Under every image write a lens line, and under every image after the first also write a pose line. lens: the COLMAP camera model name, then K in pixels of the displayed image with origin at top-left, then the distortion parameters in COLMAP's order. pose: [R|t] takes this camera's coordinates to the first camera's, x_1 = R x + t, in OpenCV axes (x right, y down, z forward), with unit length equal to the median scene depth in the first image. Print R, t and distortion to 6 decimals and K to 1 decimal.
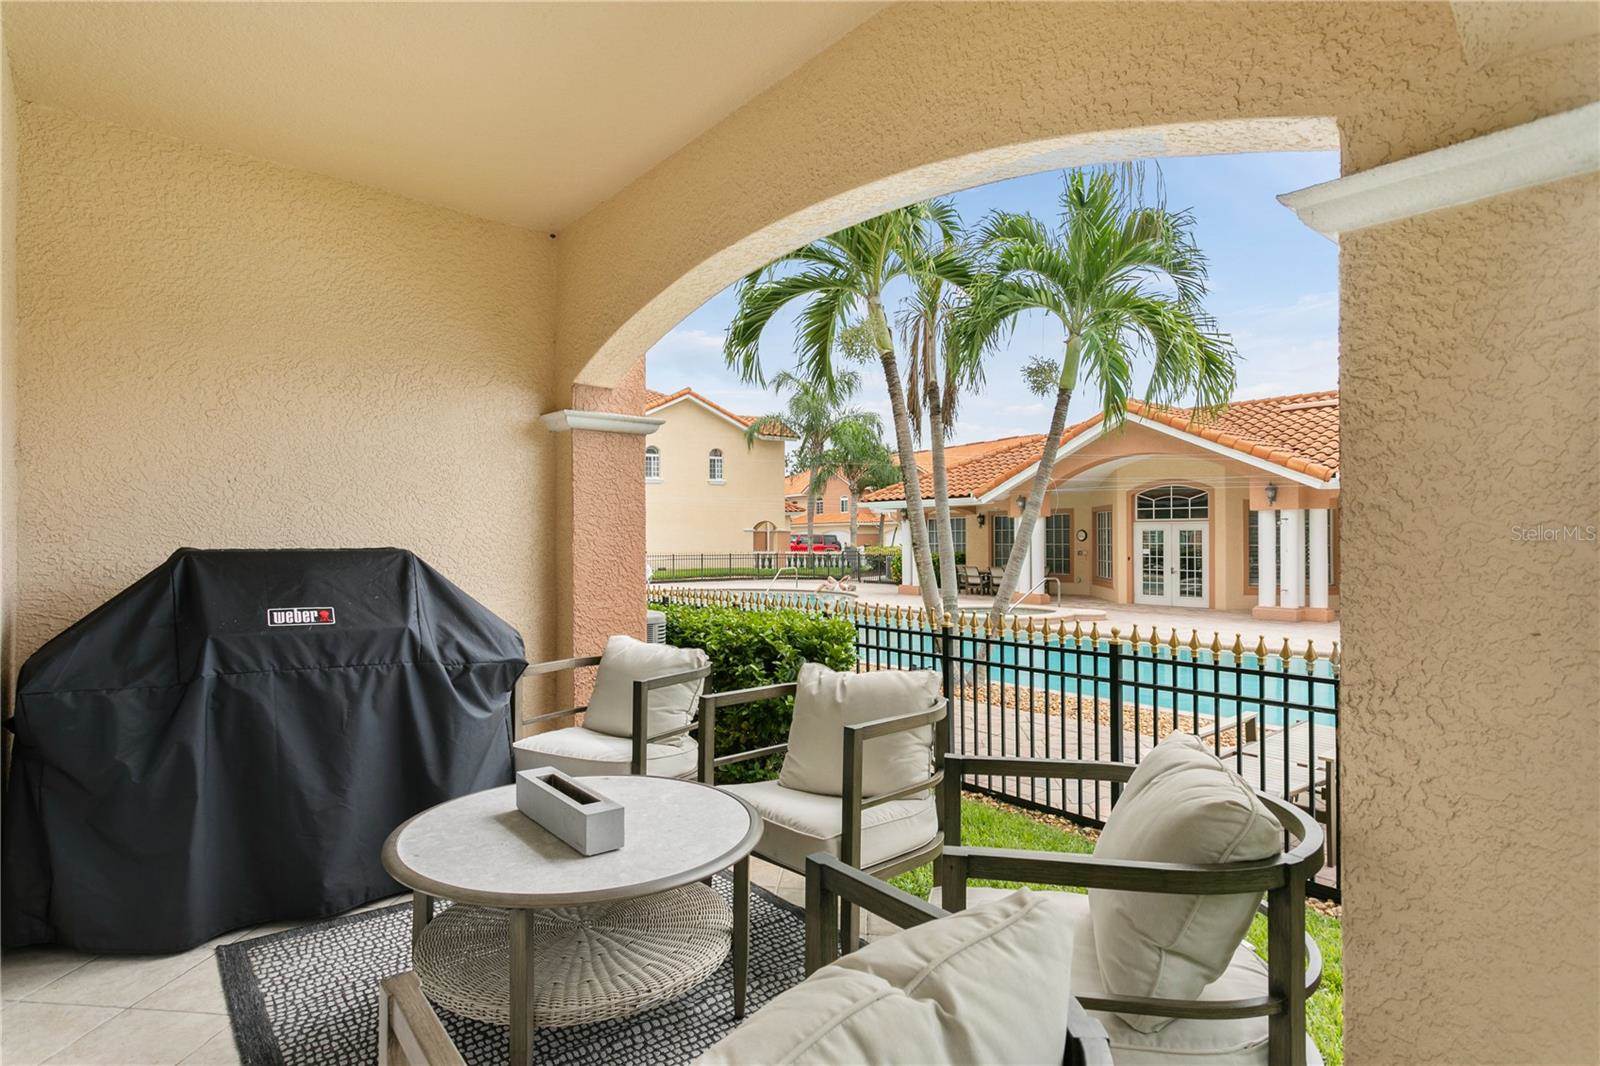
lens RADIAL K [[798.7, 0, 797.1], [0, 798.7, 531.2], [0, 0, 1]] dist [0.002915, 0.000056]
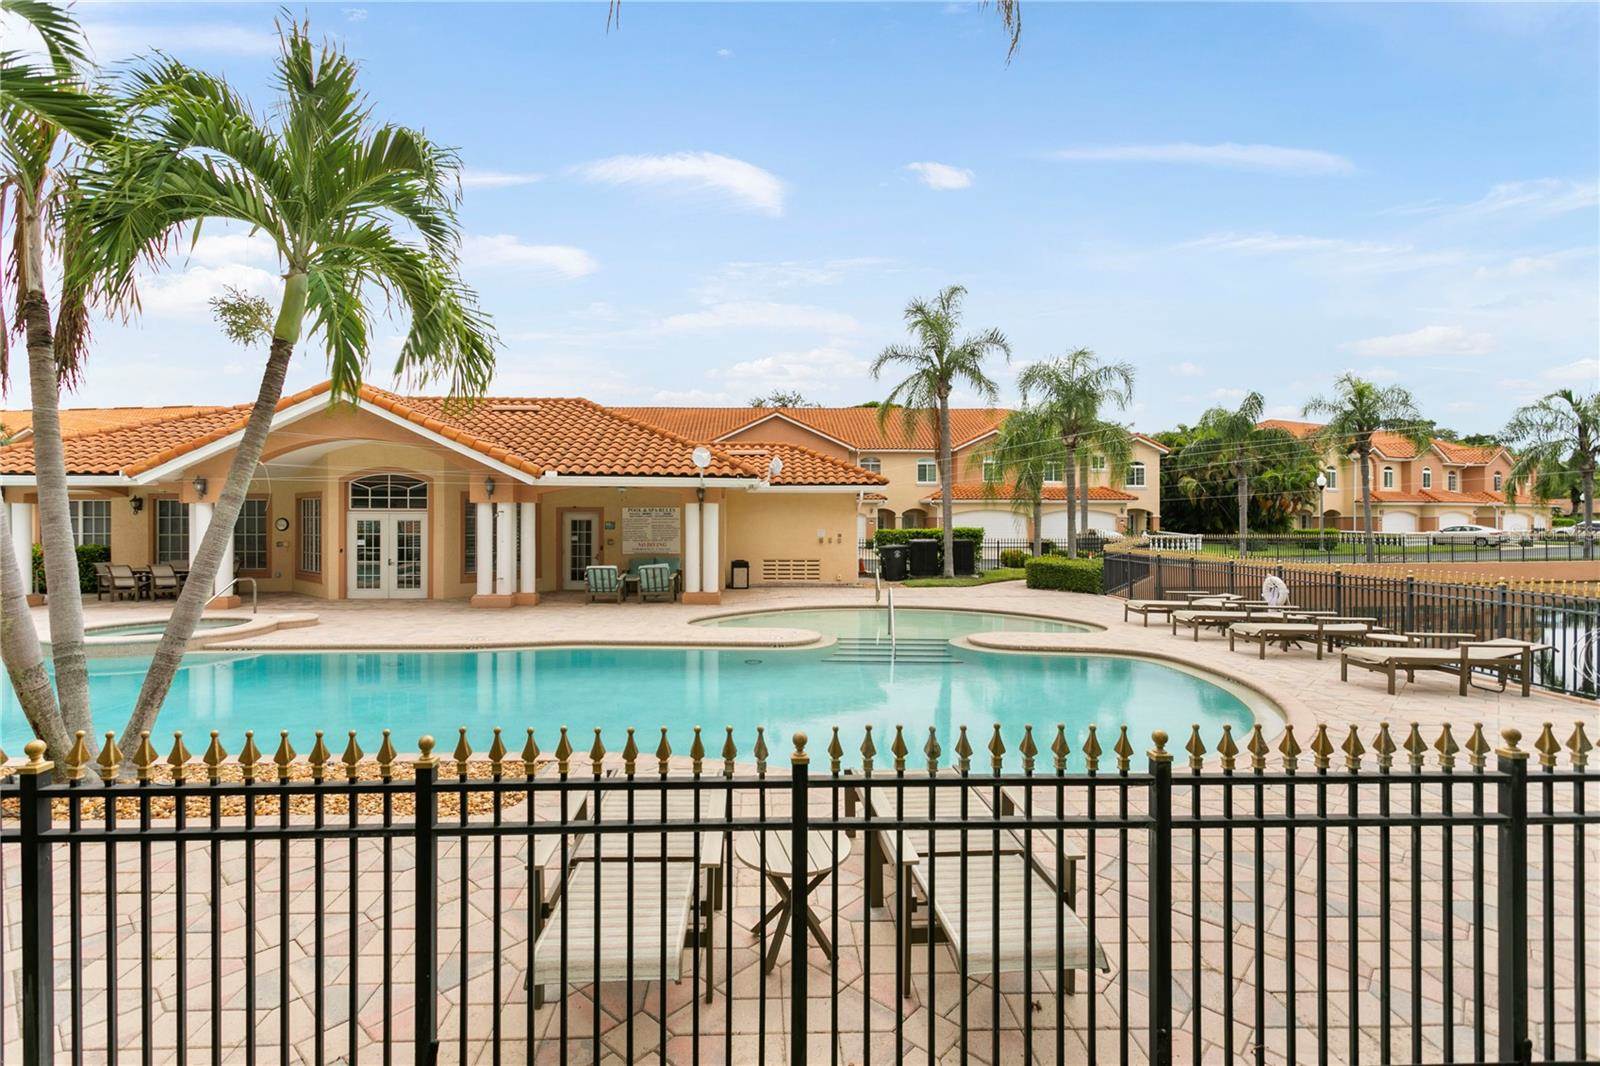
lens RADIAL K [[785.1, 0, 789.5], [0, 785.1, 520.4], [0, 0, 1]] dist [0.019735, -0.003936]
pose [[0.610169, 0.003828, 0.792262, 0.037355], [-0.005226, 0.999986, -0.000807, -0.013000], [-0.792254, -0.003649, 0.610180, 0.156623]]
